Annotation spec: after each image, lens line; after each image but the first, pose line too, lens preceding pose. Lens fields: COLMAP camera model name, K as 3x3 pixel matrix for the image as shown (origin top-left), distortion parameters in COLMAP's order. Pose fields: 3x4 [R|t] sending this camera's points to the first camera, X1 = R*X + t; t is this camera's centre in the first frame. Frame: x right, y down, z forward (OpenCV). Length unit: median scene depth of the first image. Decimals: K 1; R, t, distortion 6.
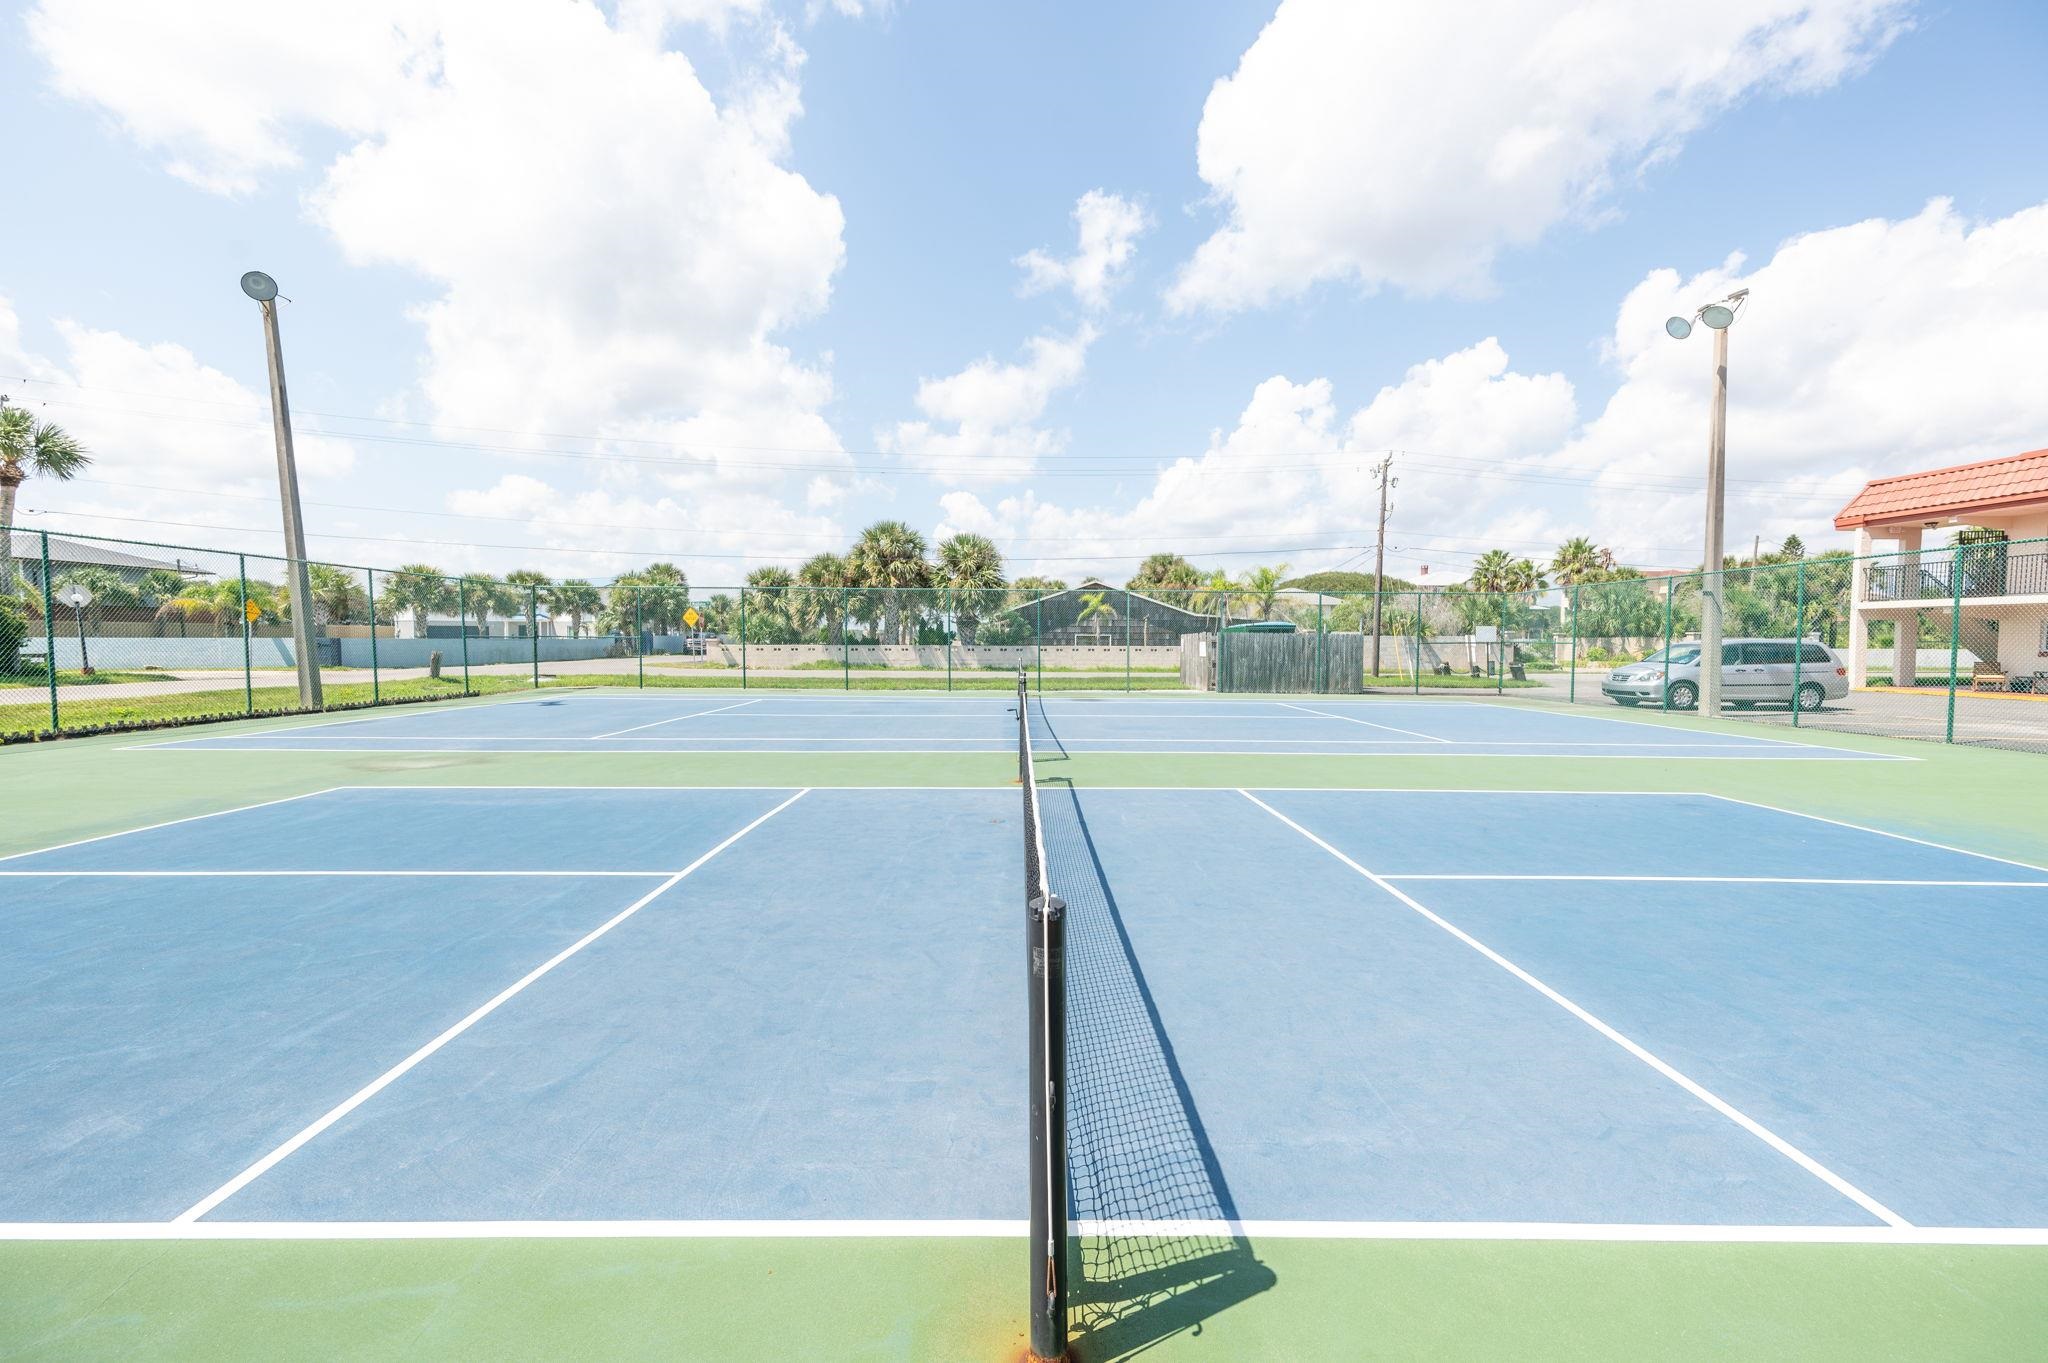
lens RADIAL K [[821.6, 0, 1027.5], [0, 821.6, 641.9], [0, 0, 1]] dist [-0.013221, -0.000081]
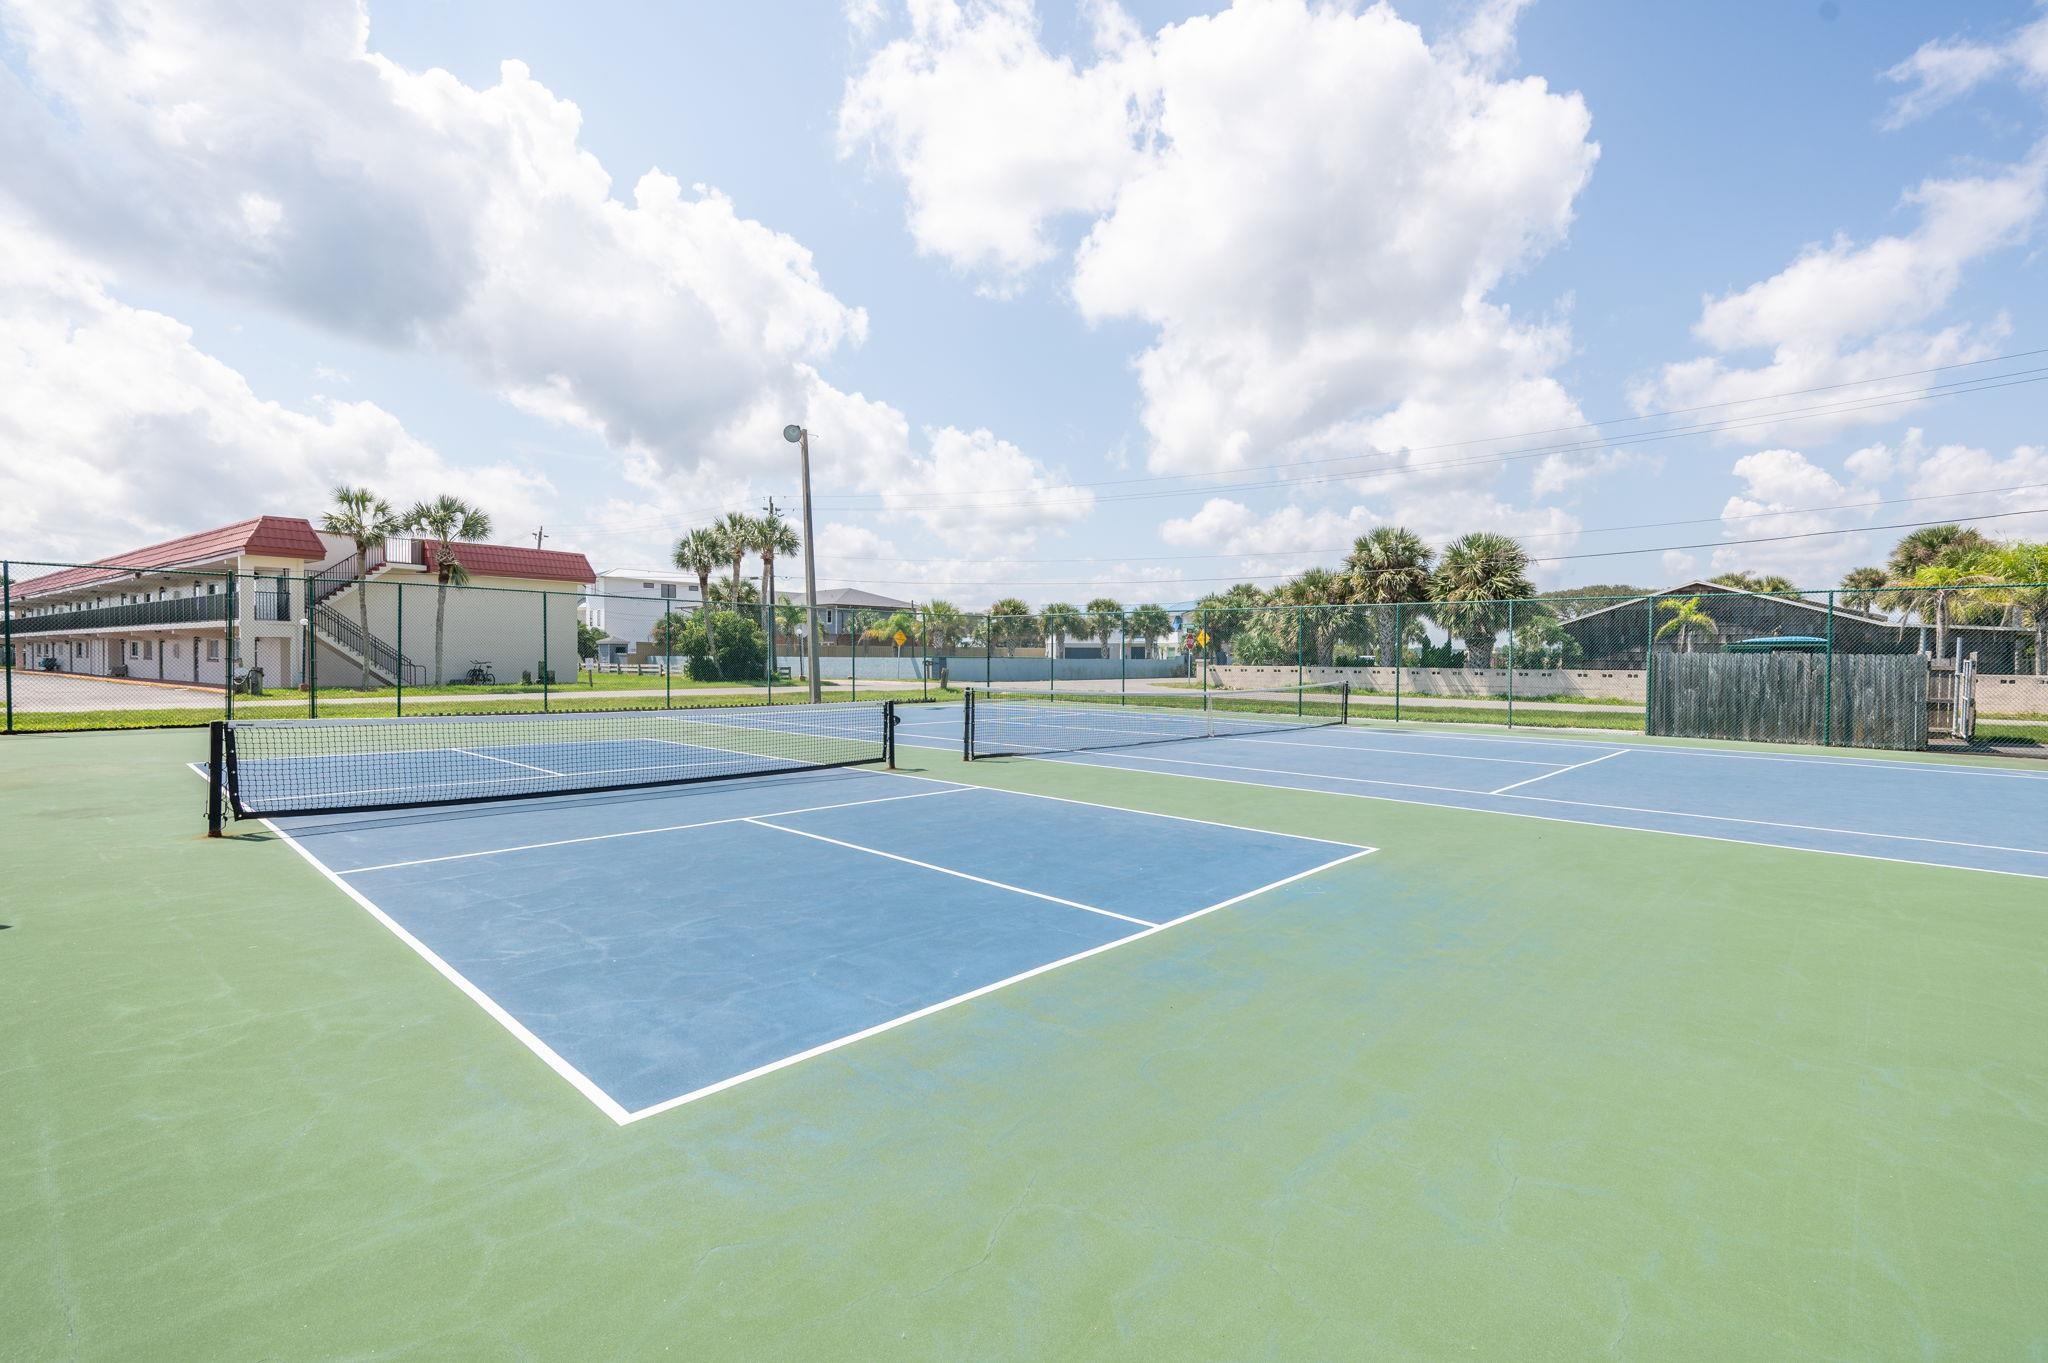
lens RADIAL K [[940.9, 0, 1024.0], [0, 940.9, 681.5], [0, 0, 1]] dist [-0.032185, 0.016137]
pose [[0.704005, 0.019203, -0.709936, 0.174016], [-0.005729, 0.999755, 0.021360, -0.000126], [0.710172, -0.010970, 0.703943, 0.009010]]
